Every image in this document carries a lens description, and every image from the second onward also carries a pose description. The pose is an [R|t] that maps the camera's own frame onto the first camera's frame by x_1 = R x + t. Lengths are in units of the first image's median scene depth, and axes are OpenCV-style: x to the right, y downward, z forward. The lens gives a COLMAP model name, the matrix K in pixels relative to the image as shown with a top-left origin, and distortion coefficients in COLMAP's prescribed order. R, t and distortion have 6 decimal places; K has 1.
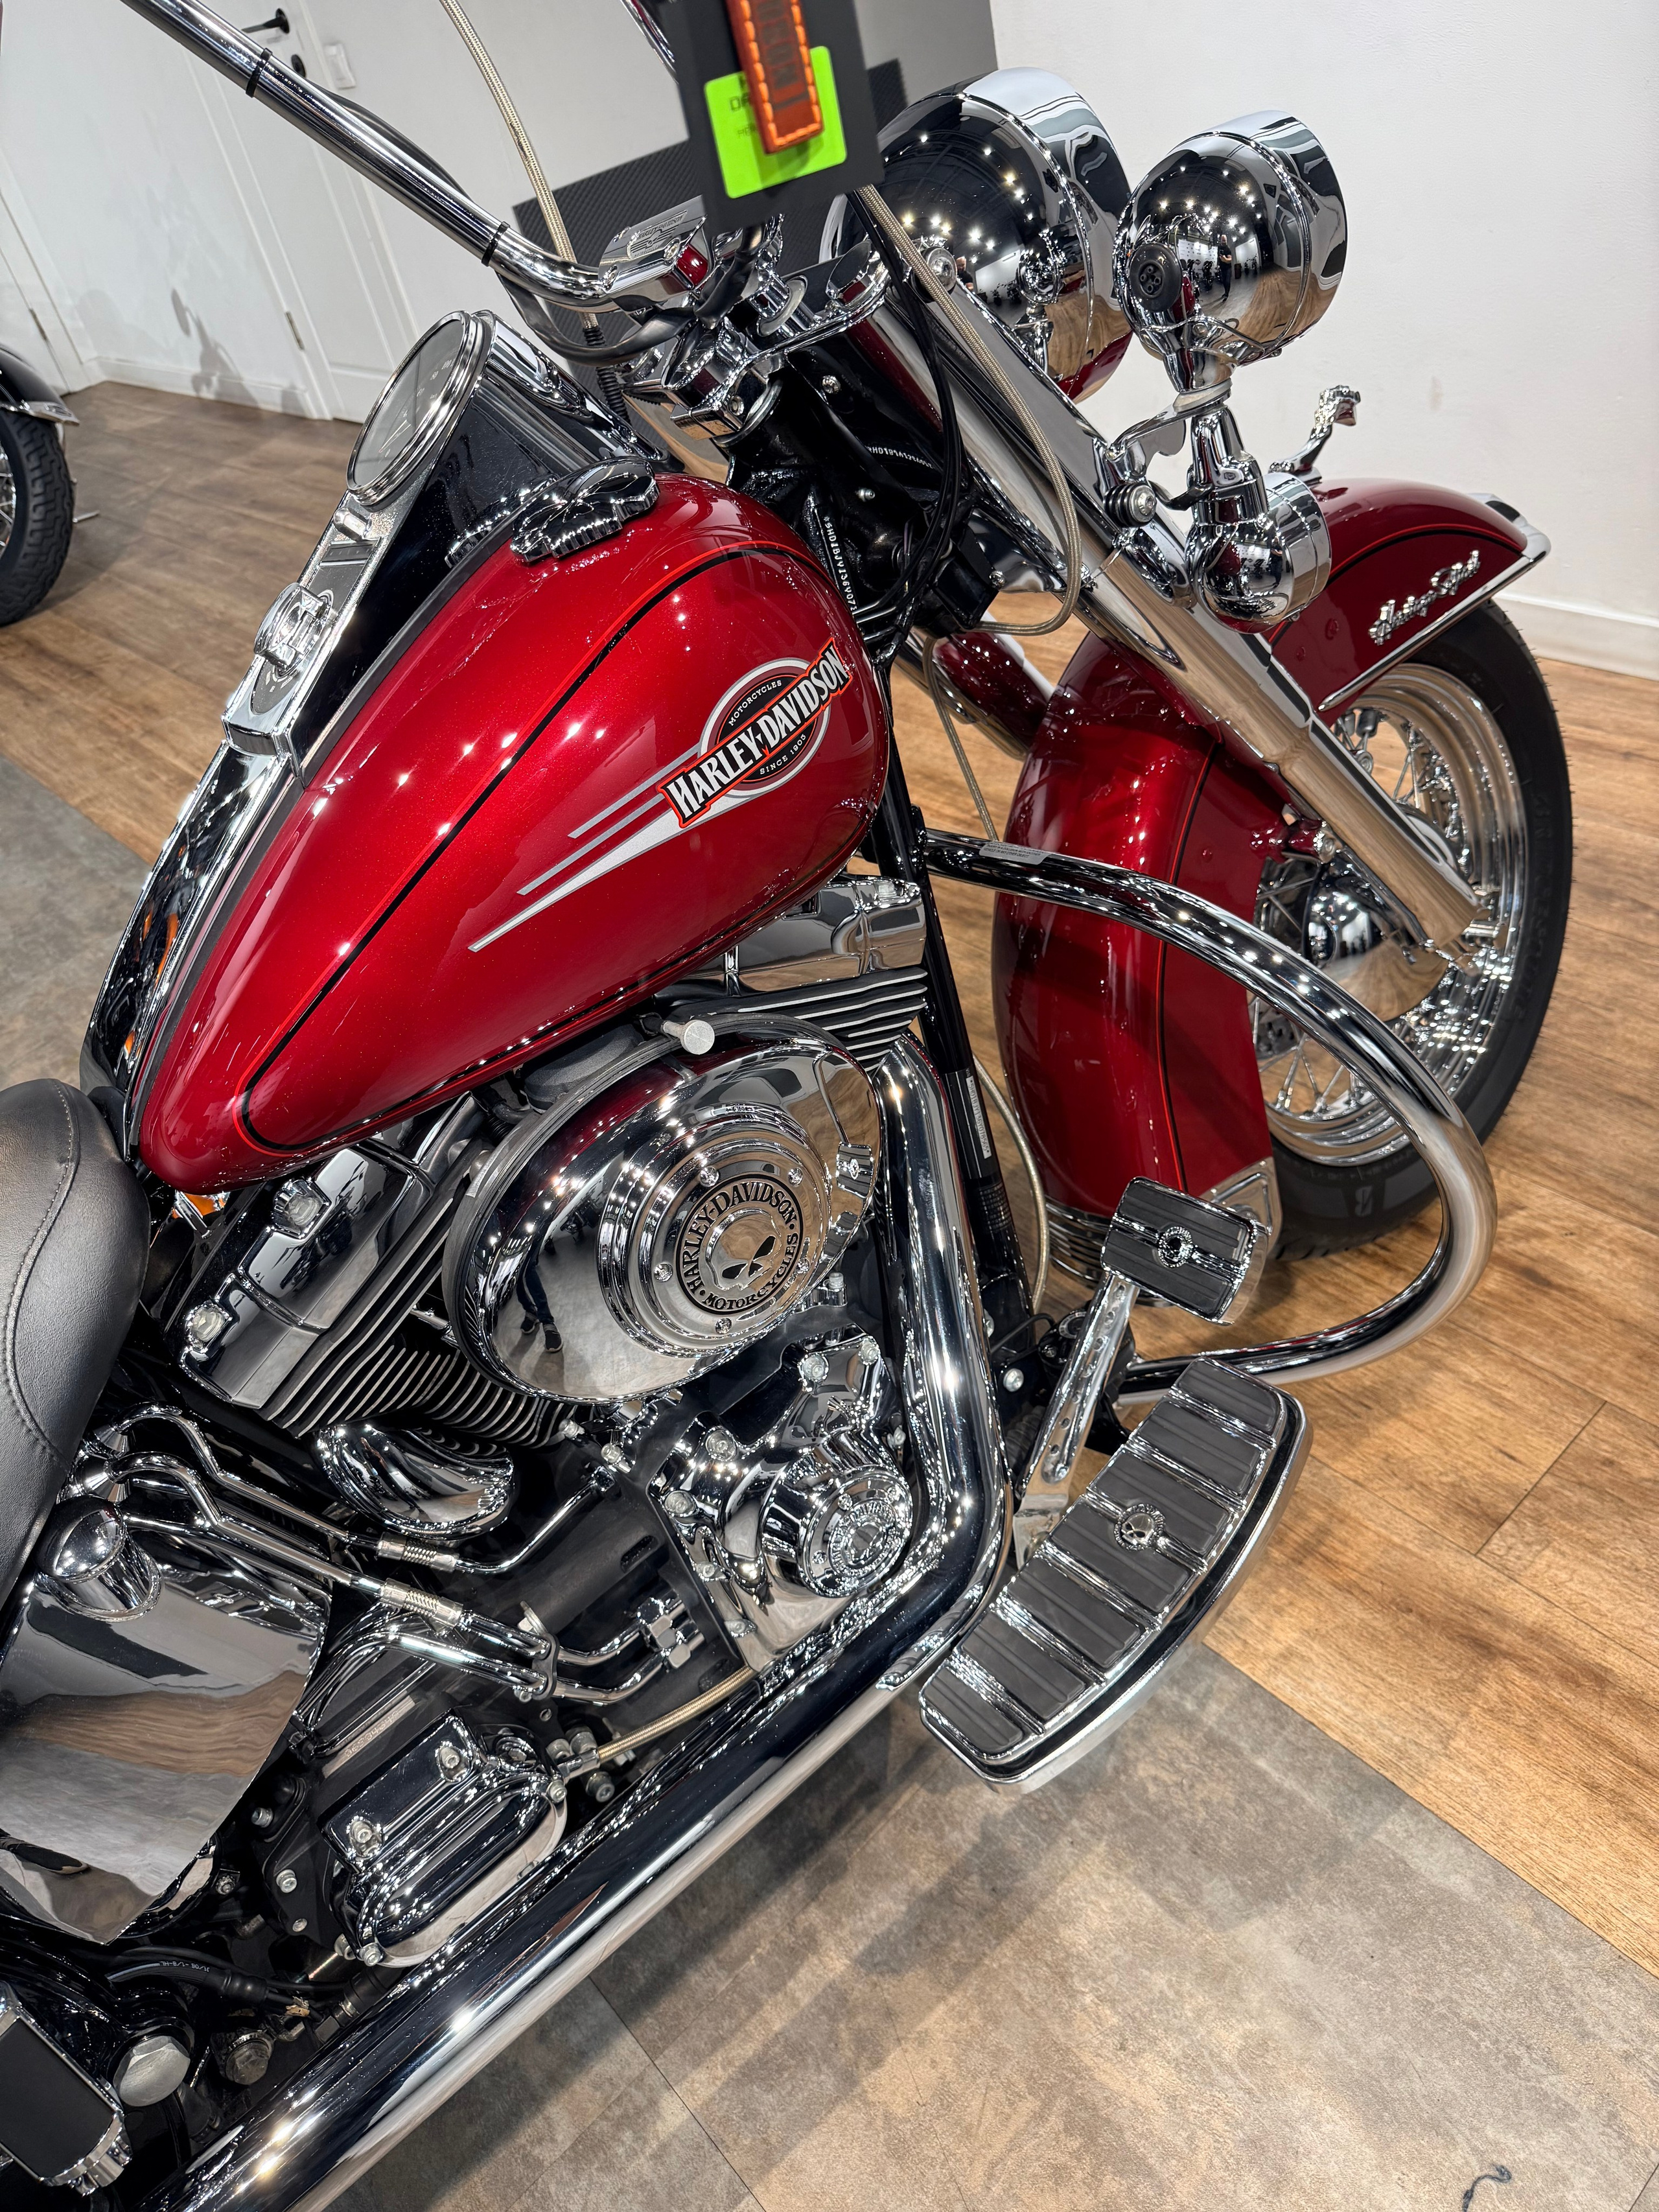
lens RADIAL K [[1562.0, 0, 820.3], [0, 1562.0, 1118.3], [0, 0, 1]] dist [0.007461, -0.031854]
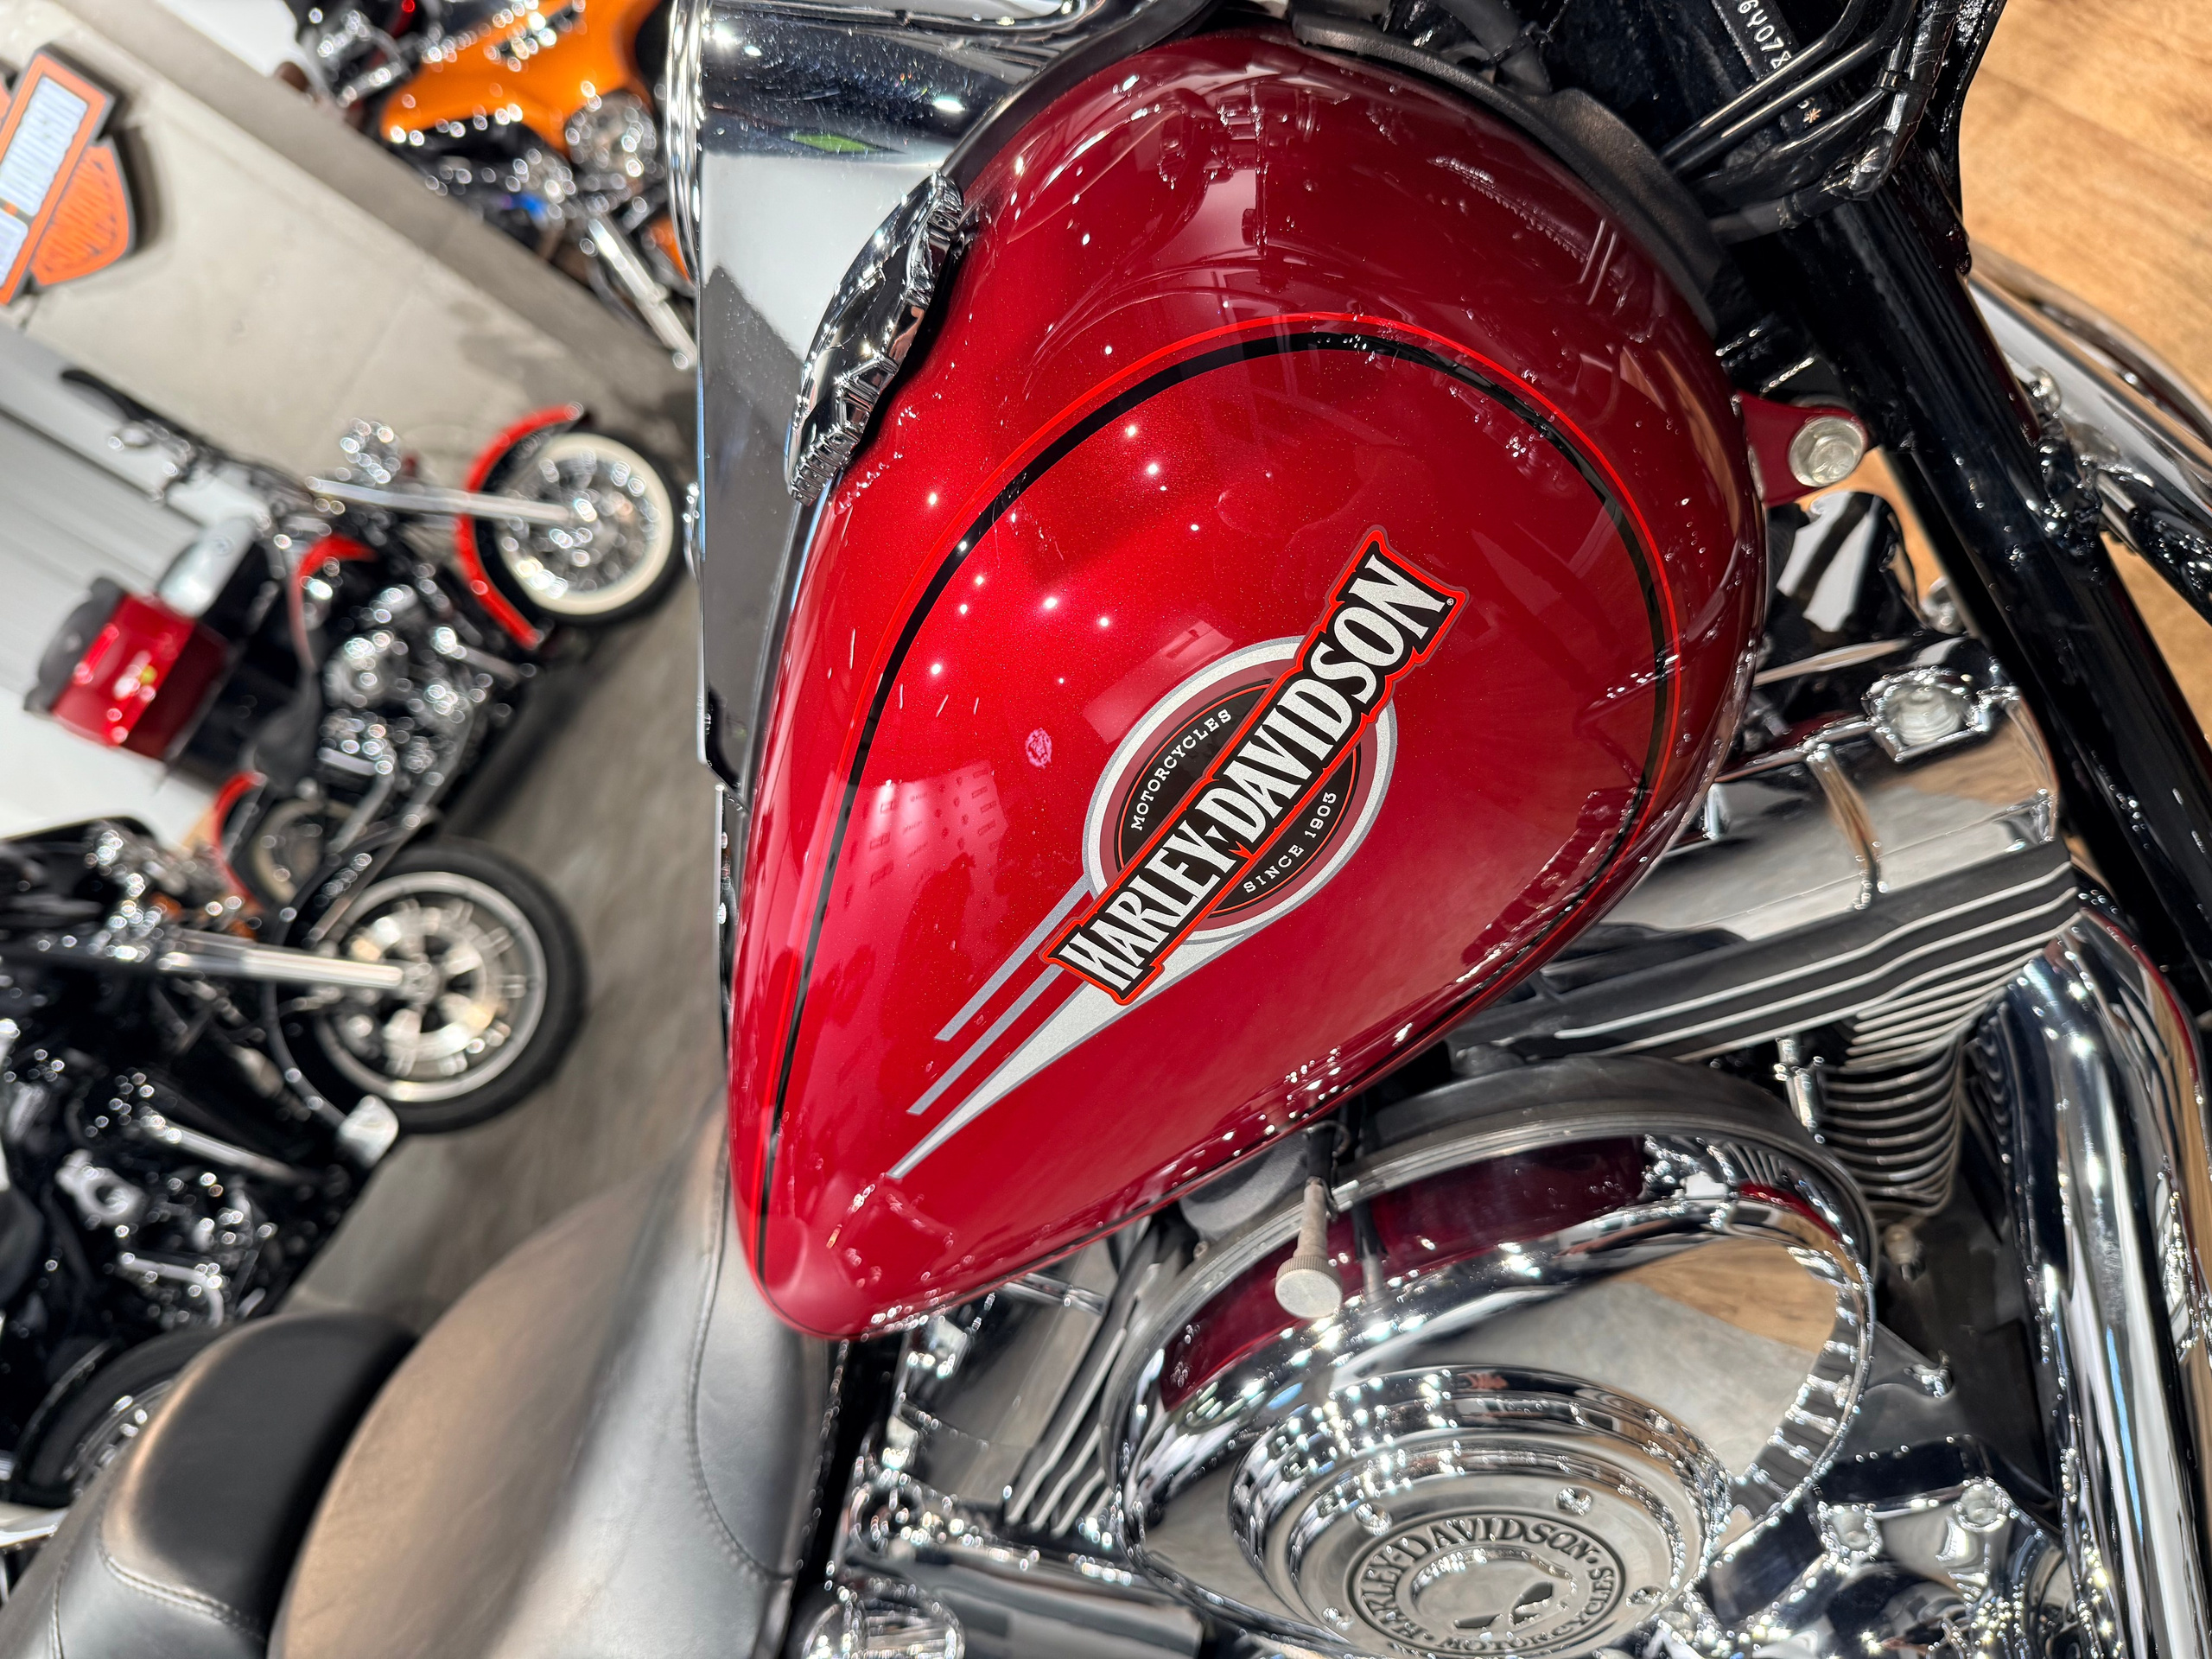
lens RADIAL K [[1636.5, 0, 1030.9], [0, 1636.5, 836.7], [0, 0, 1]] dist [0.000654, -0.012821]
pose [[0.664690, 0.057121, -0.744932, 0.223211], [0.236794, 0.929562, 0.282565, -0.316825], [0.708601, -0.364214, 0.604345, 0.560079]]
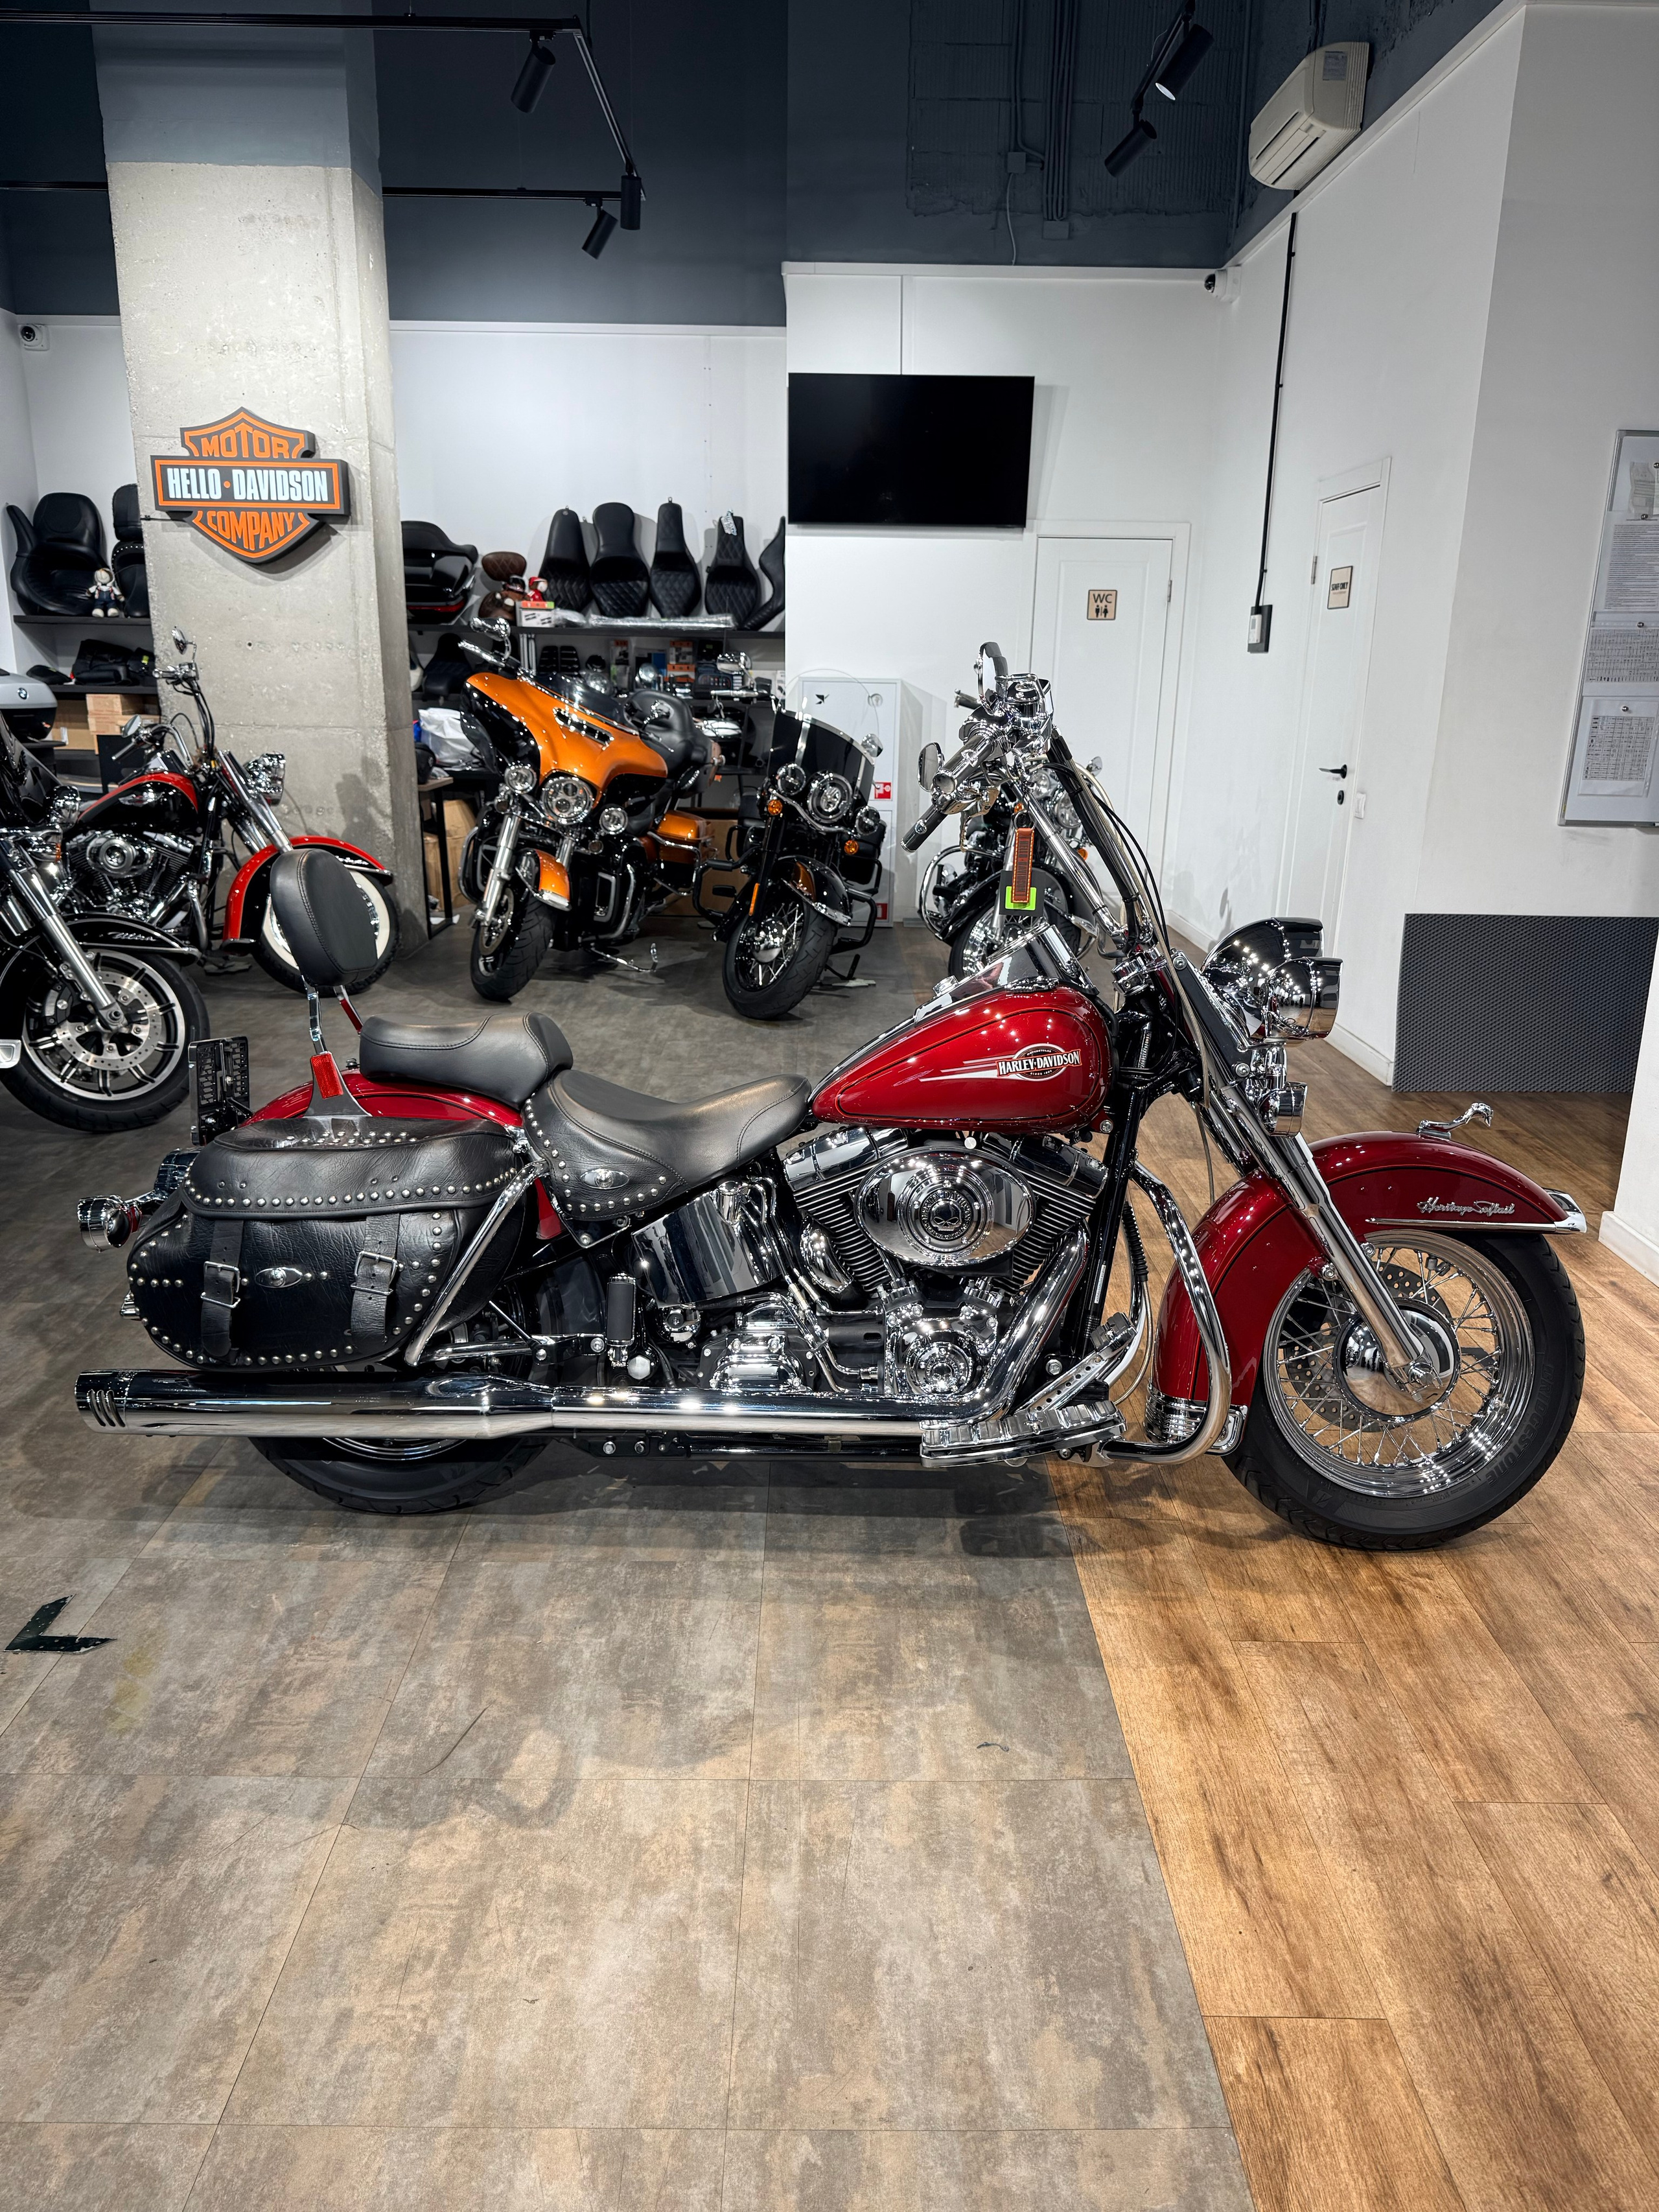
lens RADIAL K [[1534.6, 0, 832.6], [0, 1534.6, 1103.3], [0, 0, 1]] dist [0.098655, -0.166944]
pose [[0.729852, 0.388180, -0.562701, 1.140459], [-0.560681, 0.810836, -0.167876, 0.445342], [0.391093, 0.438020, 0.809435, -1.268812]]
